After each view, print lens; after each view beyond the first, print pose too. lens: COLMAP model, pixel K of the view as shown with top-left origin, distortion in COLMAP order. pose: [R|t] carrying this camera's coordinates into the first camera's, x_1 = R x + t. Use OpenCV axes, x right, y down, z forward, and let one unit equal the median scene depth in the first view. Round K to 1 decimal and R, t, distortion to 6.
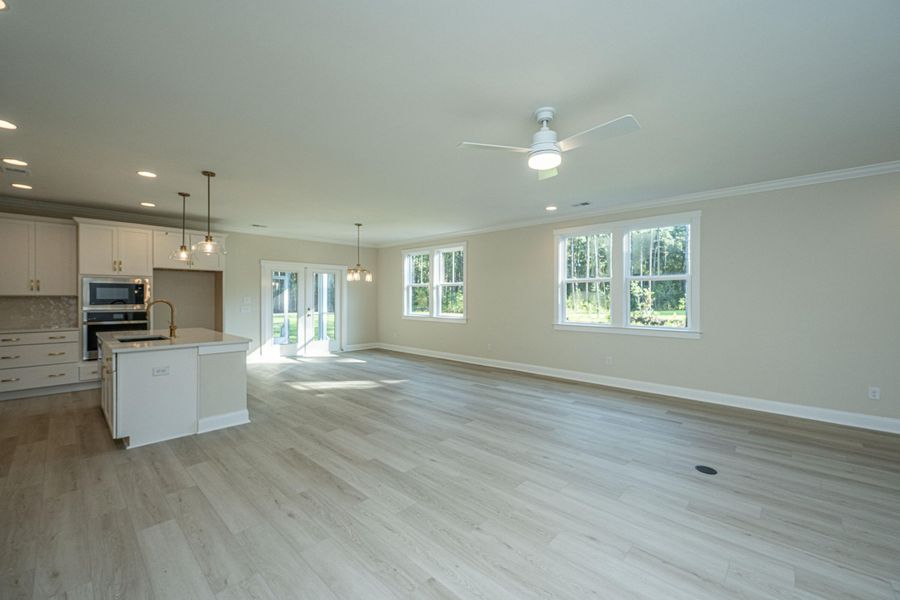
lens RADIAL K [[368.4, 0, 445.6], [0, 368.4, 298.3], [0, 0, 1]] dist [0.000753, 0.000154]
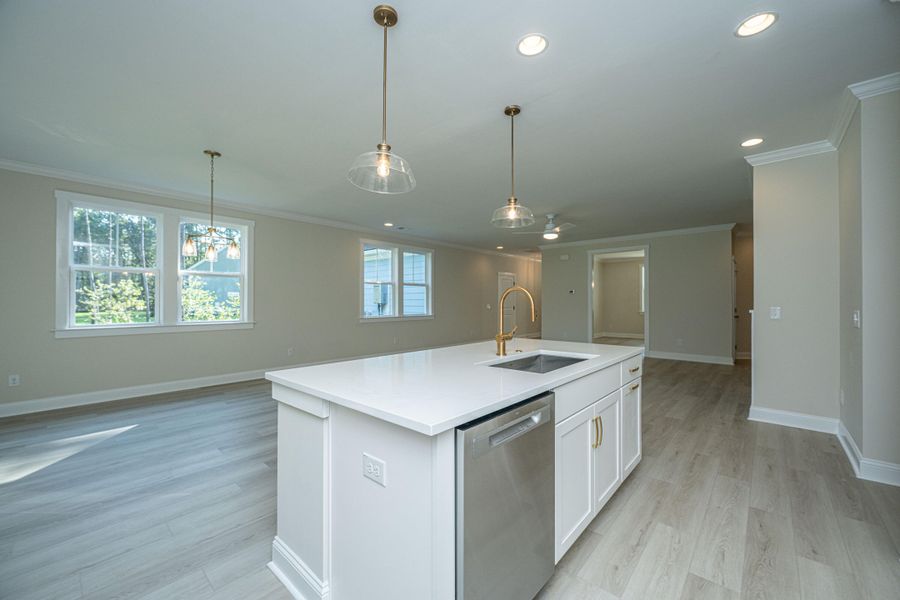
lens RADIAL K [[359.2, 0, 456.6], [0, 359.2, 301.9], [0, 0, 1]] dist [0.000160, -0.000028]
pose [[-0.054821, -0.001062, 0.998496, -0.771974], [0.001591, 0.999998, 0.001151, 0.014333], [-0.998495, 0.001652, -0.054819, 0.668982]]
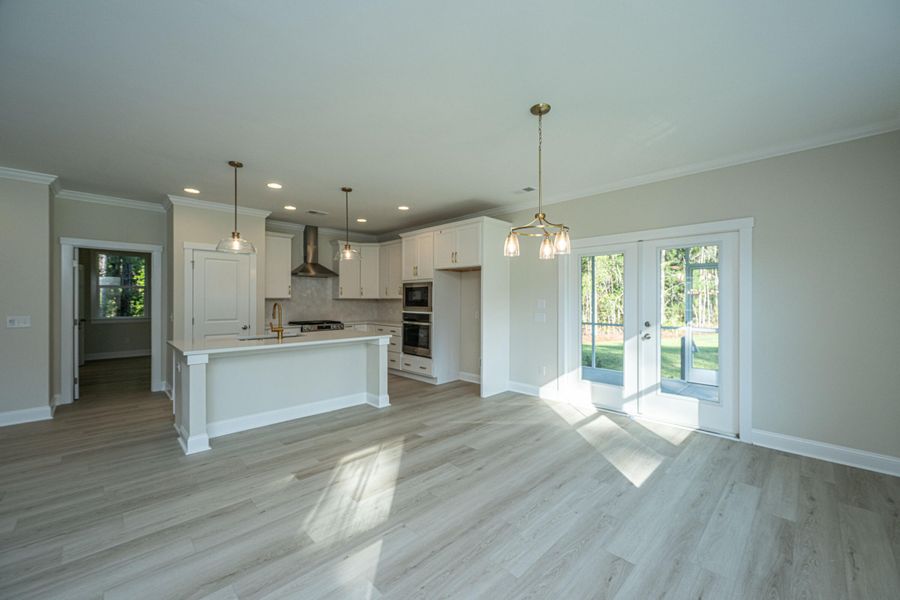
lens RADIAL K [[359.2, 0, 456.6], [0, 359.2, 301.9], [0, 0, 1]] dist [0.000160, -0.000028]
pose [[-0.019759, 0.005149, -0.999792, 0.135991], [-0.004519, 0.999976, 0.005239, -0.002171], [0.999795, 0.004621, -0.019736, 0.912357]]
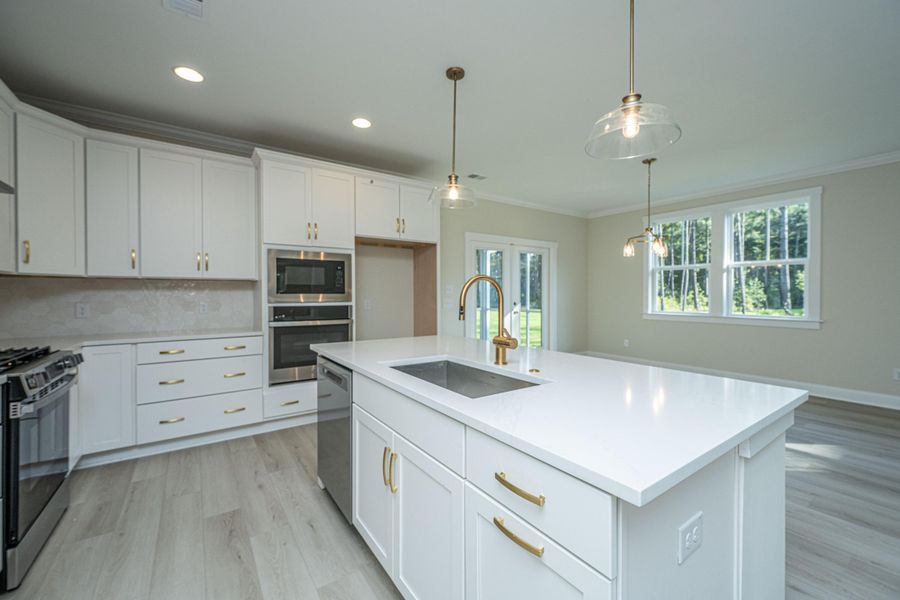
lens RADIAL K [[362.0, 0, 448.2], [0, 362.0, 297.3], [0, 0, 1]] dist [0.001448, -0.000070]
pose [[0.981434, -0.000689, -0.191801, -0.439660], [0.001868, 0.999980, 0.005964, 0.015535], [0.191793, -0.006211, 0.981416, 0.358877]]
